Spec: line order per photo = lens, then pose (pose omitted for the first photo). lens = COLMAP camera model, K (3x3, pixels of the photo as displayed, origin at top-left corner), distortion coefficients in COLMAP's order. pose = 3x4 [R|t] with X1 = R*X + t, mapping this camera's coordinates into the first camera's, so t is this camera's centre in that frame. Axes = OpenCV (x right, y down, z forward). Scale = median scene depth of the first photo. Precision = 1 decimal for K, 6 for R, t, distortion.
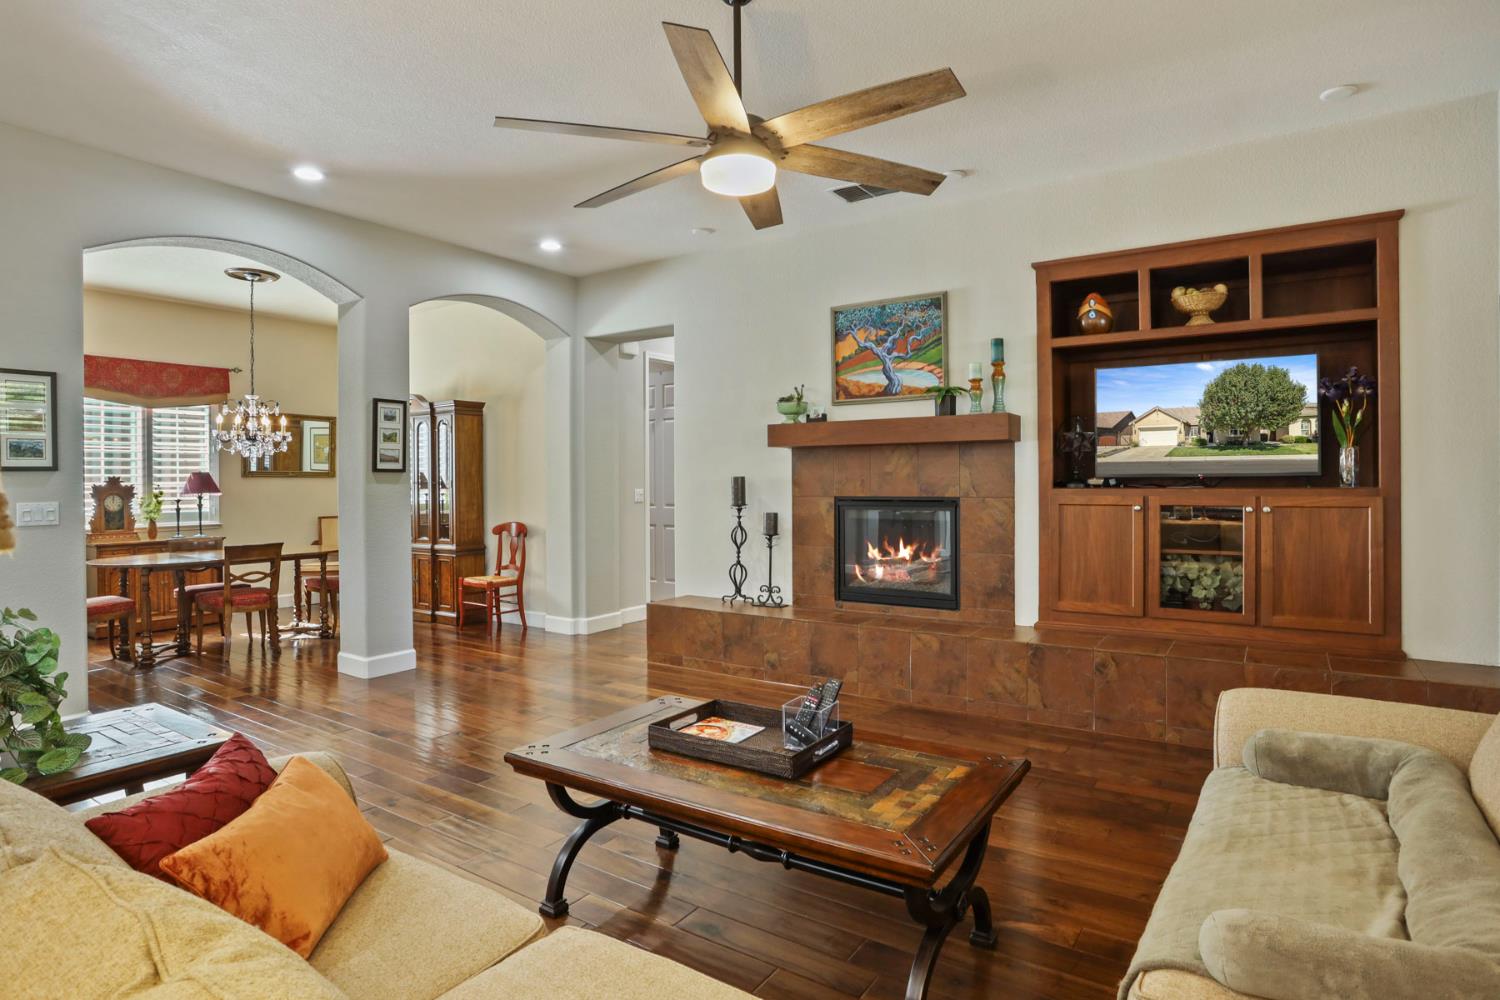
lens RADIAL K [[814.0, 0, 753.0], [0, 814.0, 471.8], [0, 0, 1]] dist [-0.074795, 0.039423]
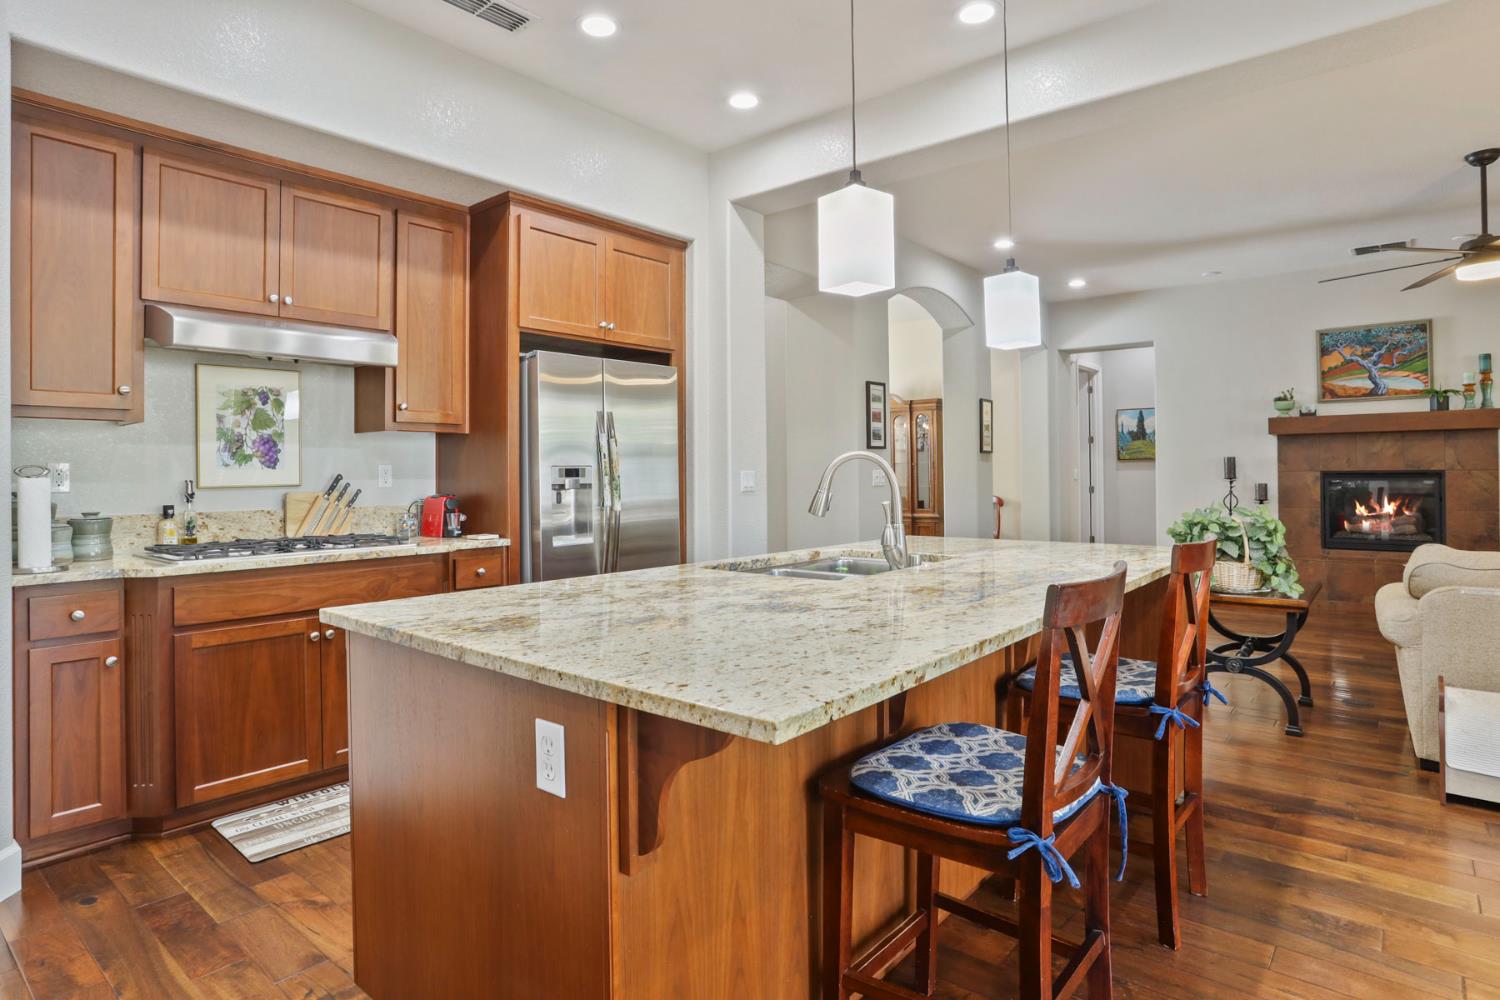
lens RADIAL K [[814.0, 0, 753.0], [0, 814.0, 471.8], [0, 0, 1]] dist [-0.074795, 0.039423]
pose [[0.995428, -0.000594, -0.095514, -0.747371], [0.001108, 0.999985, 0.005323, 0.024754], [0.095510, -0.005405, 0.995414, -0.413621]]
